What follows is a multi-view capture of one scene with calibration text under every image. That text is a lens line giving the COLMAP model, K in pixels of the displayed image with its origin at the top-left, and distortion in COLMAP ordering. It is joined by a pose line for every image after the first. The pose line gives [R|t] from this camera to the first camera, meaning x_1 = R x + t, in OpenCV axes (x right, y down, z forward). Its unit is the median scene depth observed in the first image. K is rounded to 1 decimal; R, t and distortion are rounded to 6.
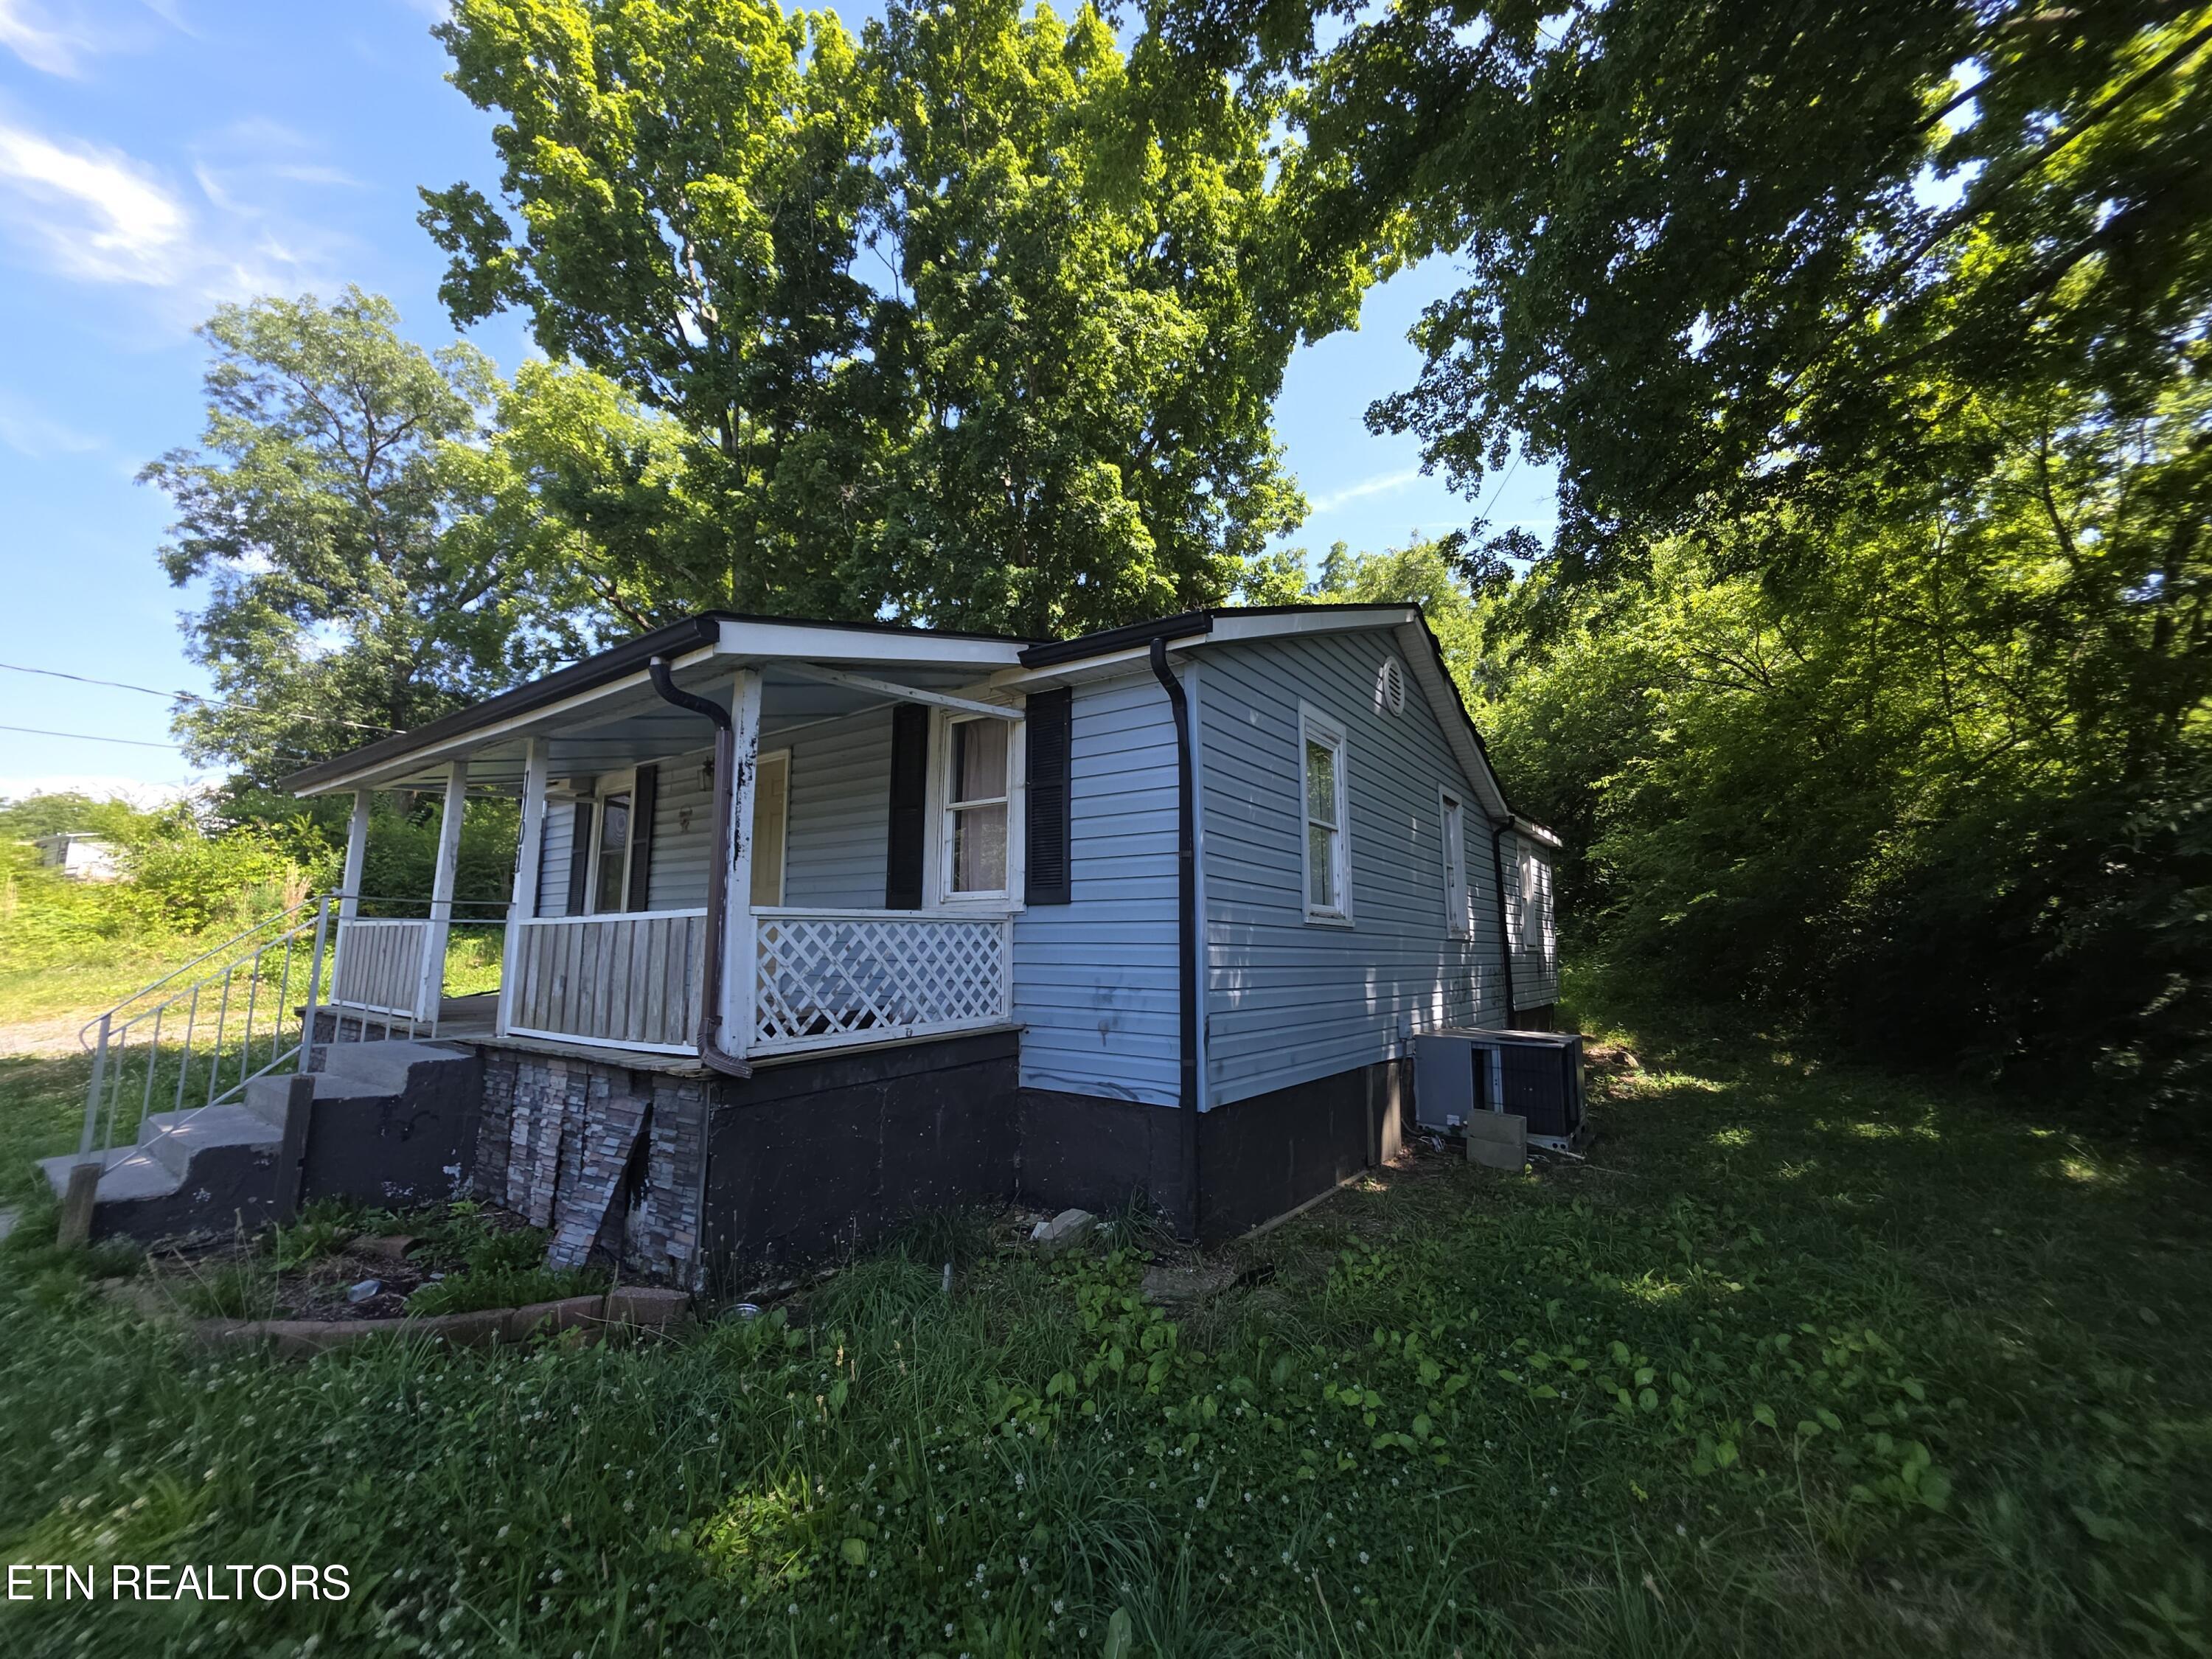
lens RADIAL K [[887.3, 0, 1105.4], [0, 887.3, 832.5], [0, 0, 1]] dist [-0.000141, 0.000188]
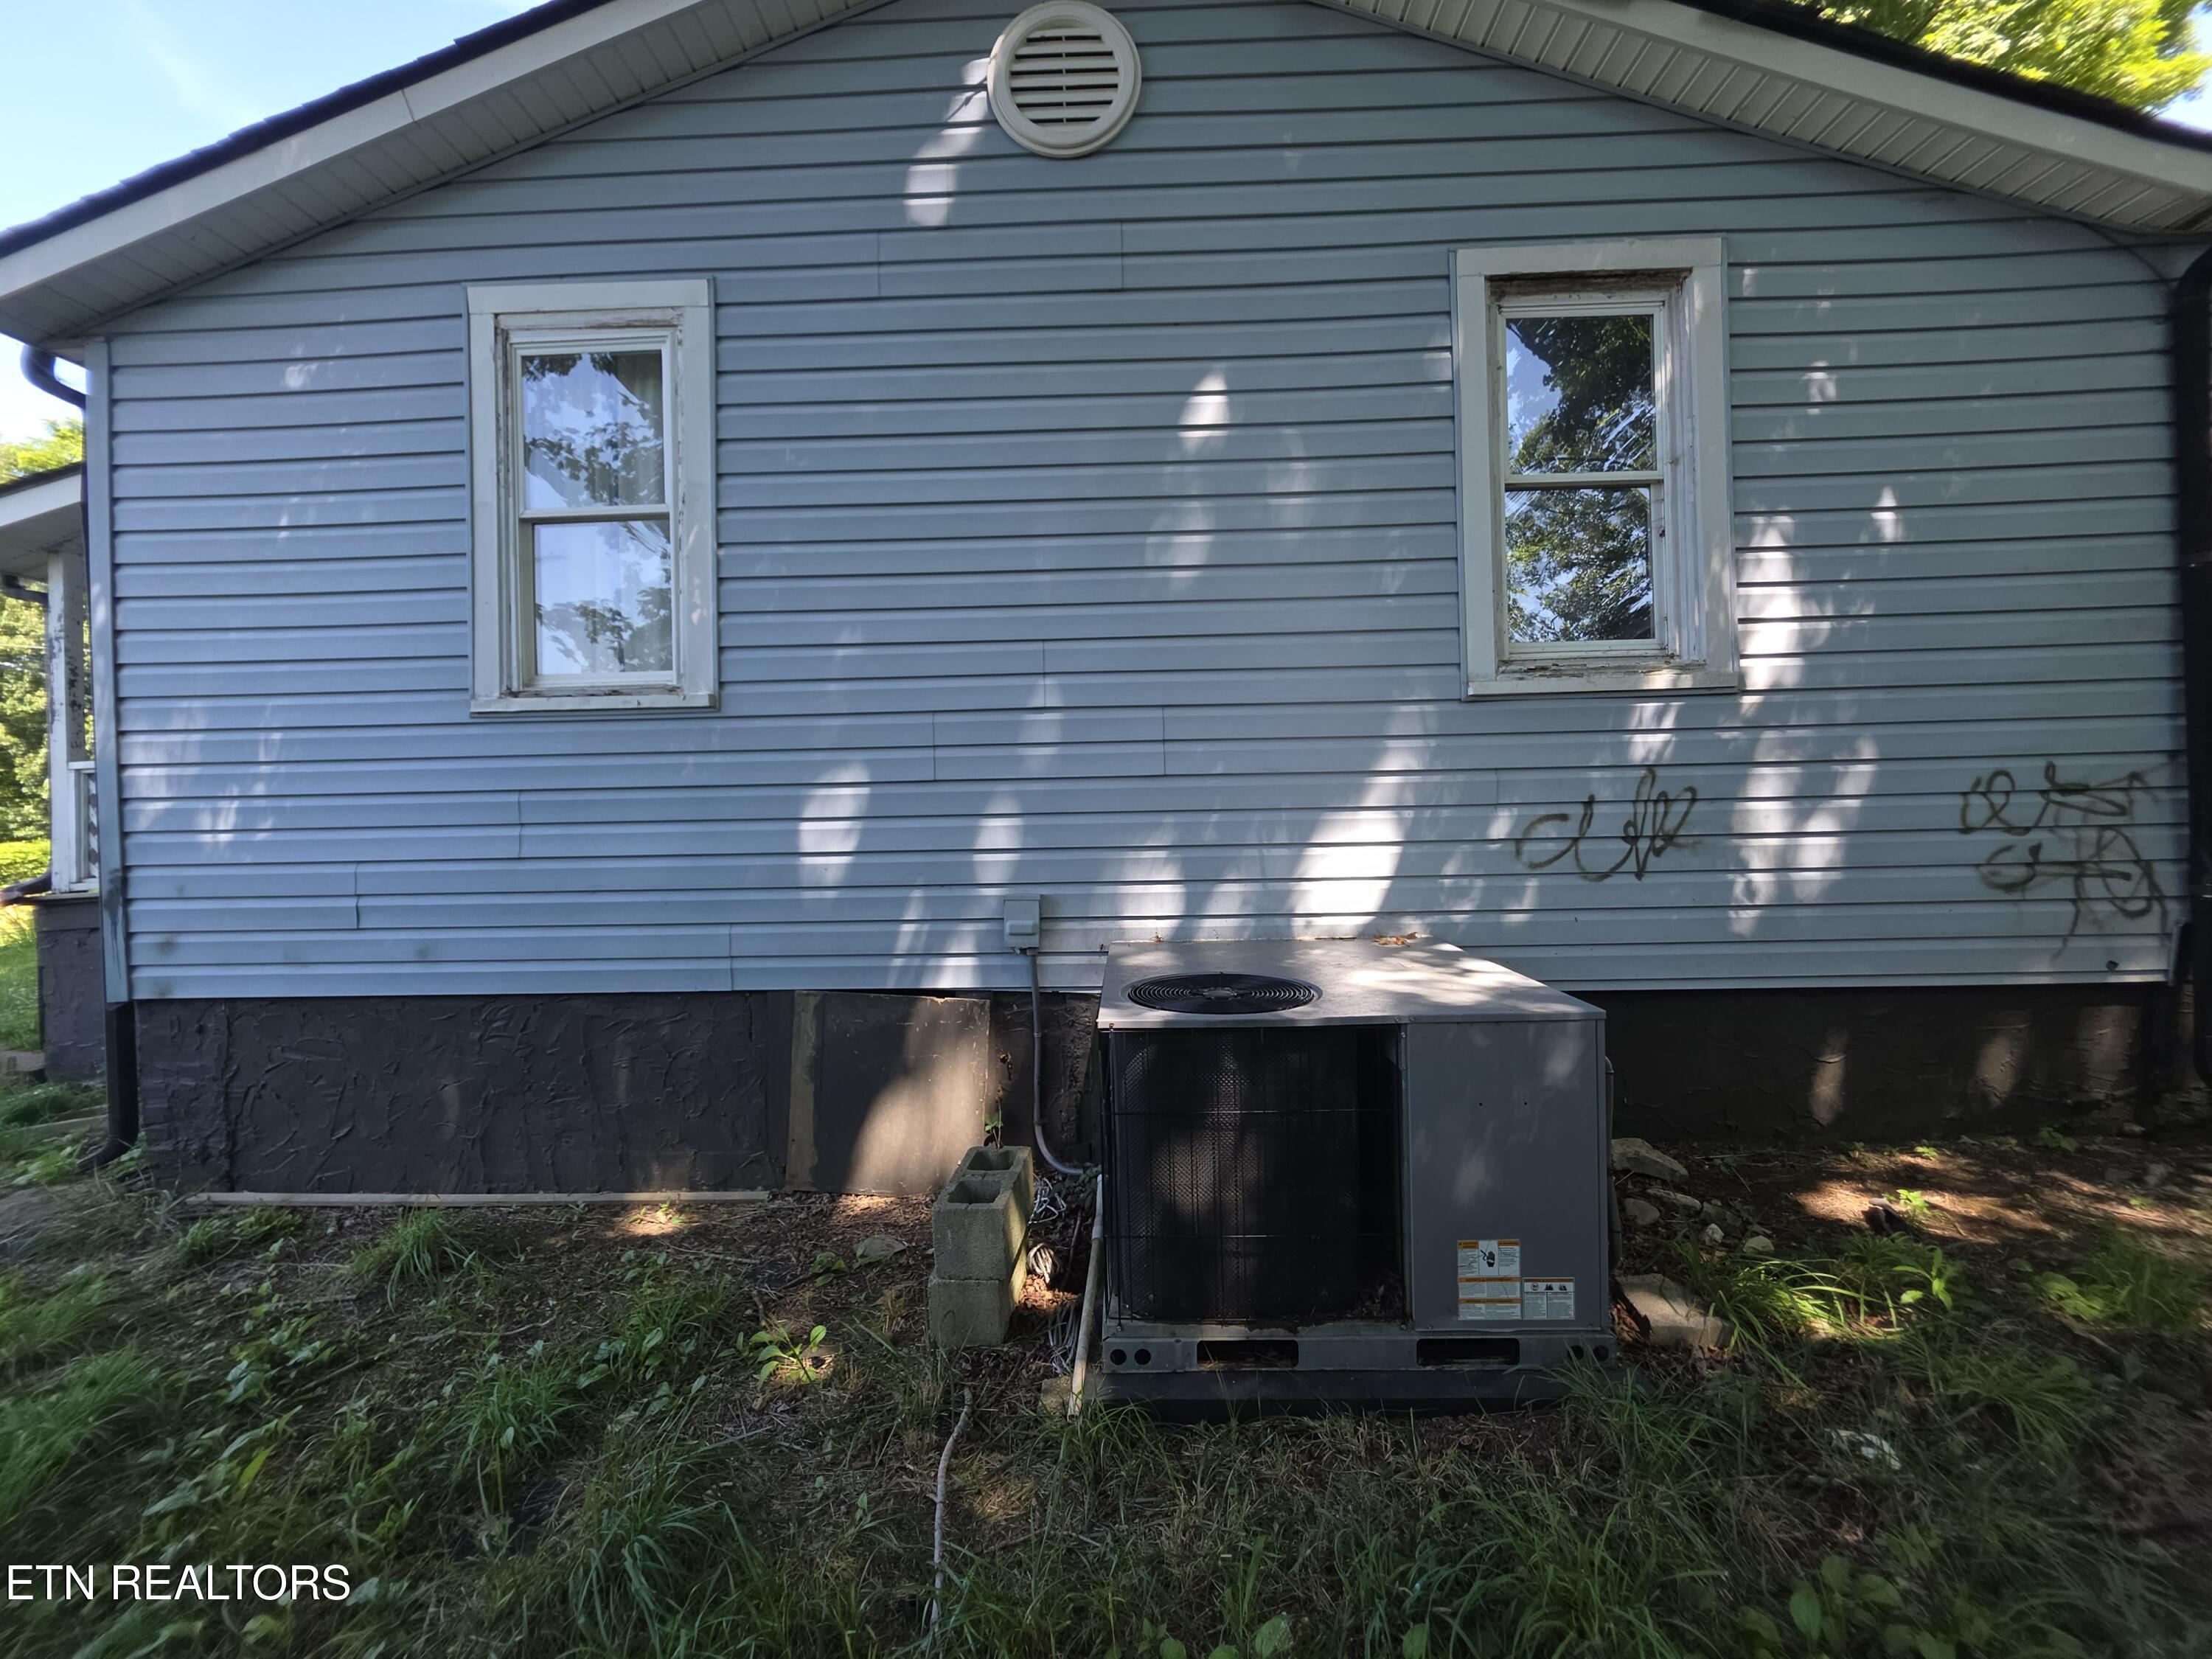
lens RADIAL K [[887.3, 0, 1106.0], [0, 887.3, 825.3], [0, 0, 1]] dist [-0.000141, 0.000188]
pose [[0.547399, -0.016876, -0.836702, 1.043311], [0.141694, 0.987231, 0.072789, 0.217409], [0.824789, -0.158400, 0.542800, 1.183658]]
